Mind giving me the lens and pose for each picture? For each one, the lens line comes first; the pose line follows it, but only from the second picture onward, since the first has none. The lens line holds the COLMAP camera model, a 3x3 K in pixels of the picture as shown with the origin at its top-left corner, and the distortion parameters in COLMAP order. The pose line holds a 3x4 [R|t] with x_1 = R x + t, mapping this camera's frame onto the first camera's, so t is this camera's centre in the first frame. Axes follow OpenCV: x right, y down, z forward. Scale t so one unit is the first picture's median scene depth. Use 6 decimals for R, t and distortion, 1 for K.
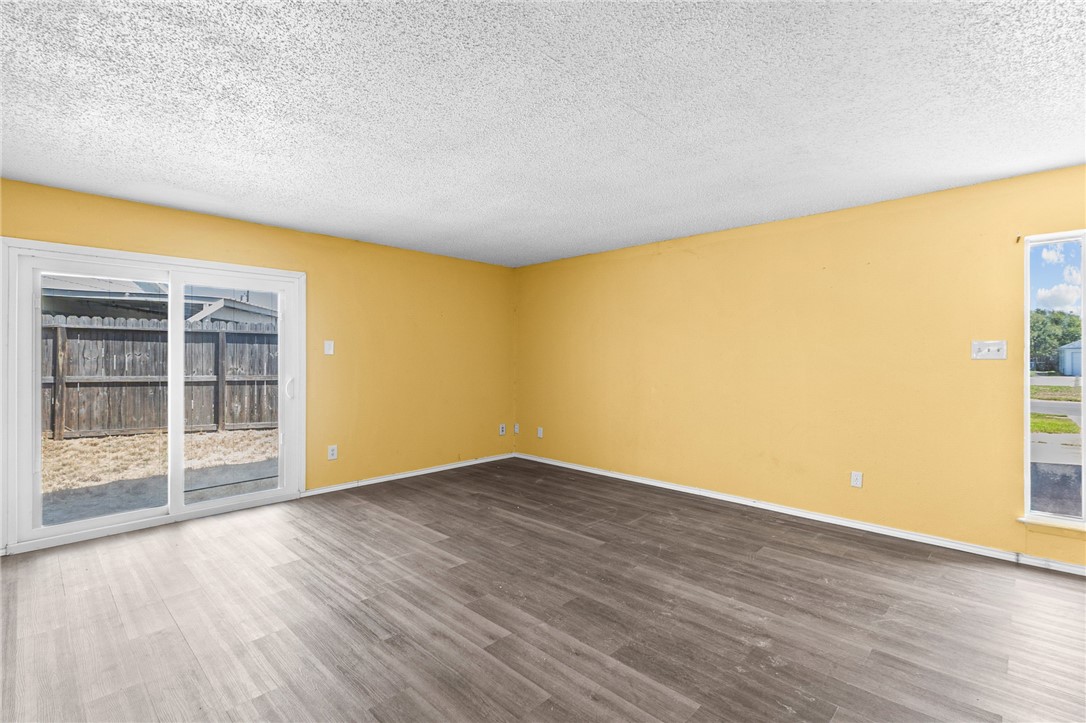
lens RADIAL K [[500.5, 0, 540.0], [0, 500.5, 354.5], [0, 0, 1]] dist [0.008908, -0.000018]
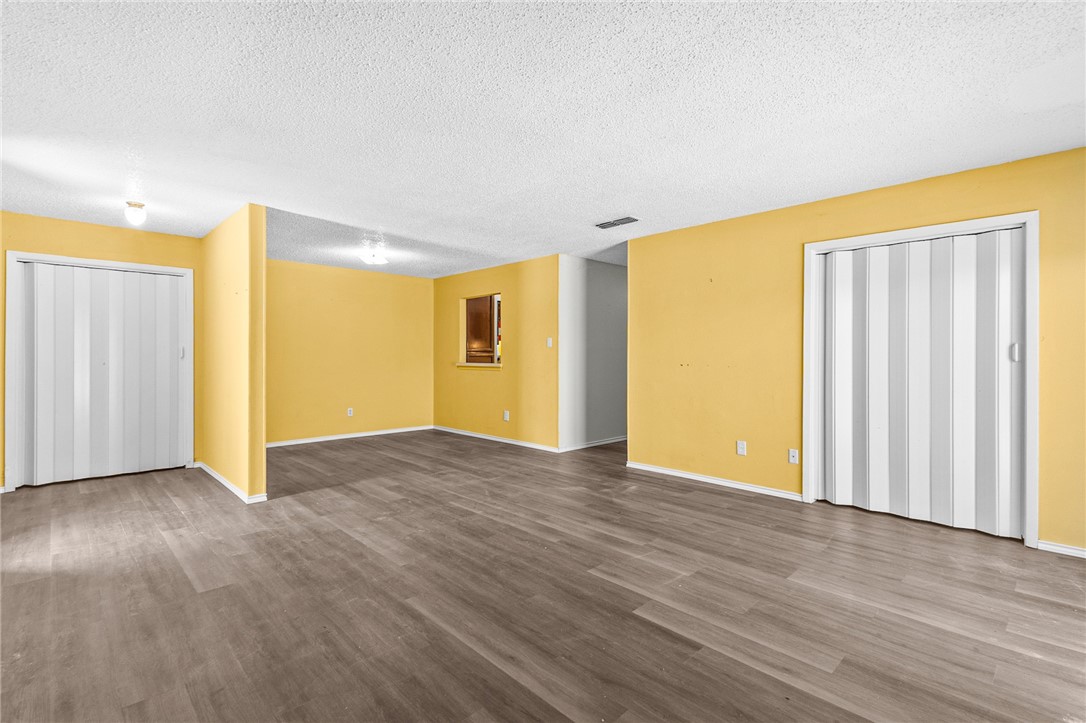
lens RADIAL K [[500.5, 0, 540.0], [0, 500.5, 354.5], [0, 0, 1]] dist [0.008908, -0.000018]
pose [[-0.999489, -0.001334, 0.031923, -0.074480], [-0.001507, 0.999984, -0.005389, 0.028468], [-0.031915, -0.005434, -0.999476, 1.553101]]
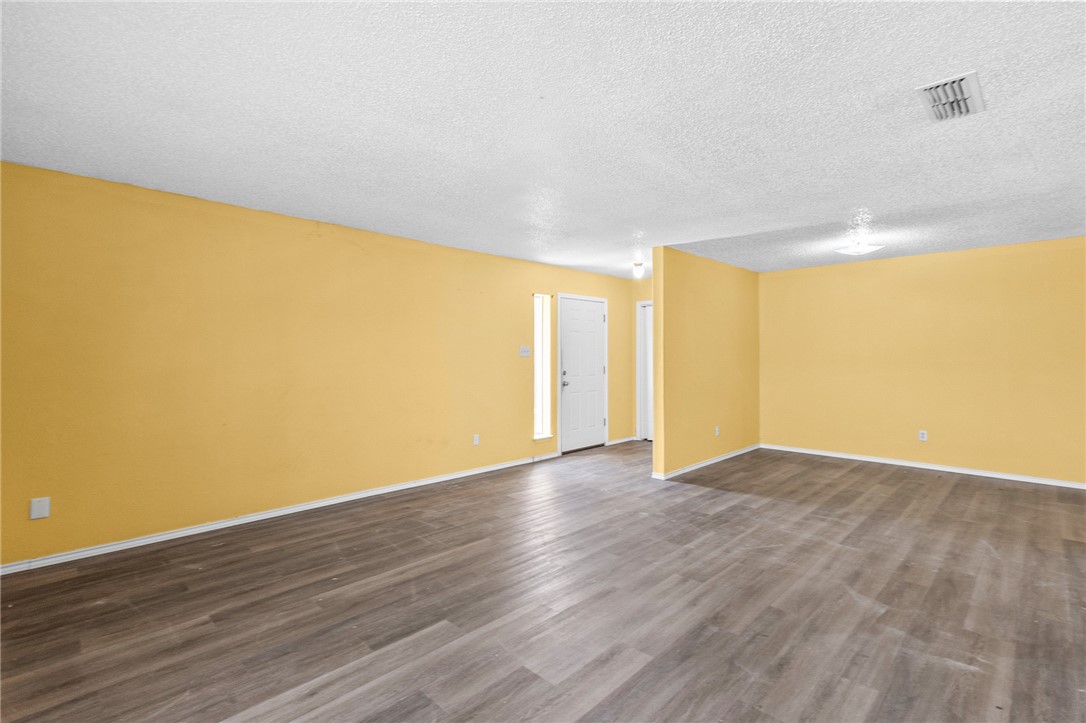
lens RADIAL K [[500.5, 0, 540.0], [0, 500.5, 354.5], [0, 0, 1]] dist [0.008908, -0.000018]
pose [[0.008831, 0.001060, 0.999960, -0.803341], [-0.005007, 0.999987, -0.001015, 0.004277], [-0.999948, -0.004998, 0.008836, 0.811170]]
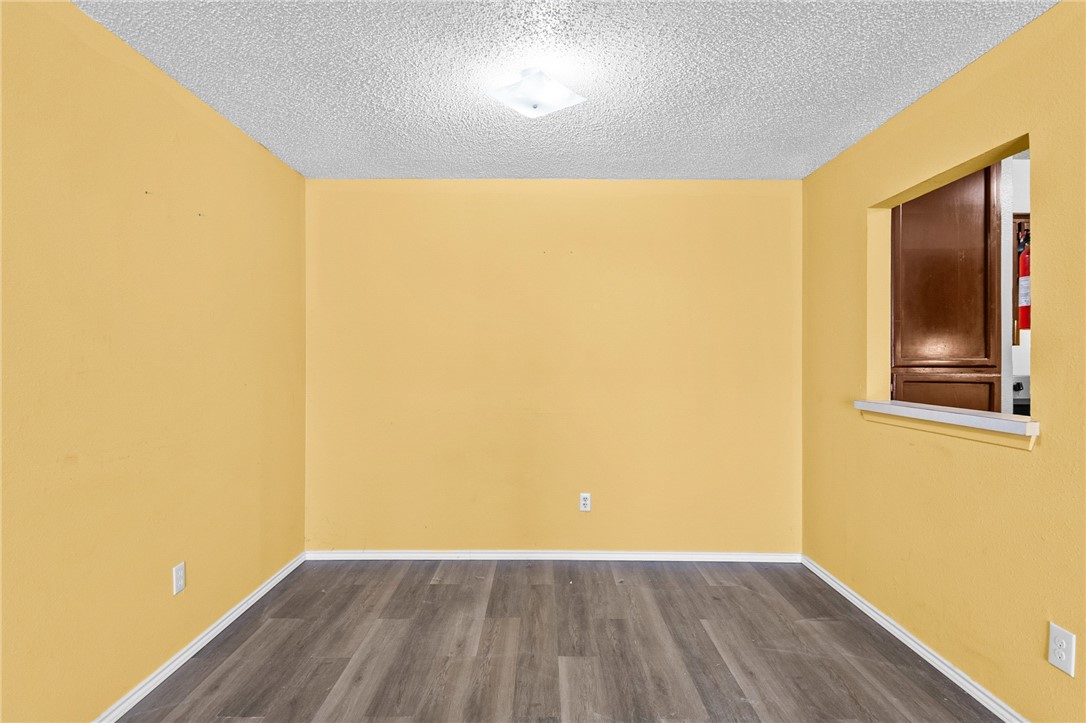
lens RADIAL K [[572.7, 0, 543.0], [0, 572.7, 361.5], [0, 0, 1]] dist [0.001390, 0.000430]
pose [[-0.692768, -0.004258, 0.721148, 0.058995], [-0.008644, 0.999960, -0.002399, 0.003512], [-0.721109, -0.007896, -0.692776, 0.406789]]
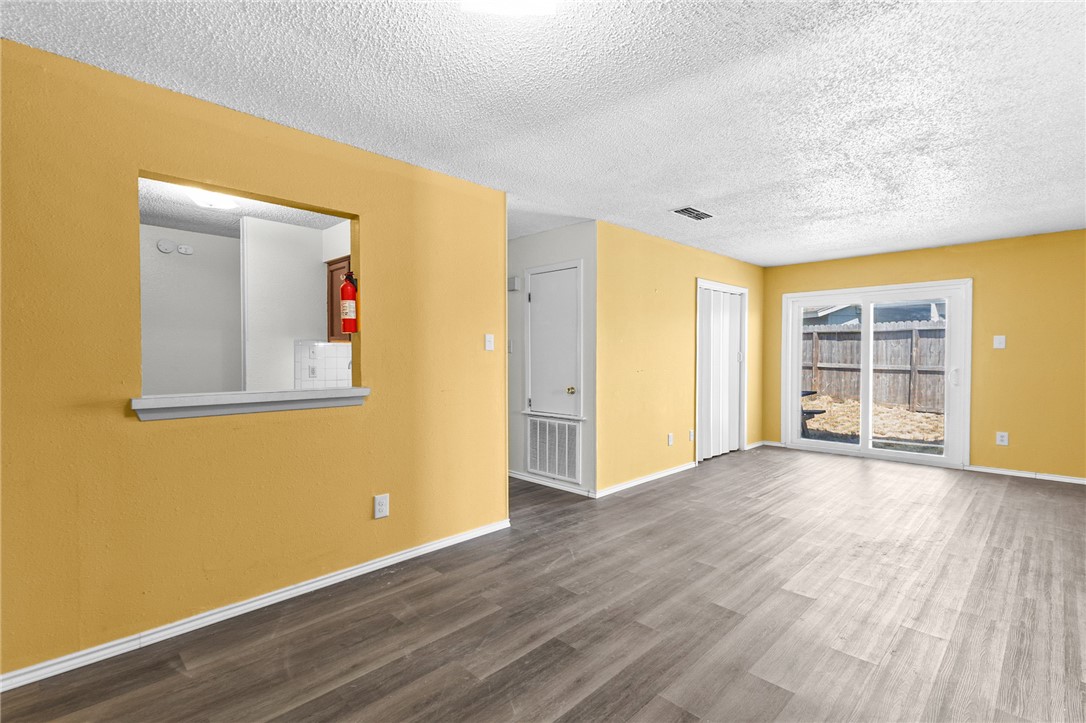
lens RADIAL K [[502.3, 0, 539.1], [0, 502.3, 362.3], [0, 0, 1]] dist [0.000446, 0.000050]
pose [[-0.026579, 0.018594, -0.999474, 0.877462], [0.008170, 0.999798, 0.018383, 0.001601], [0.999613, -0.007677, -0.026725, 0.031970]]
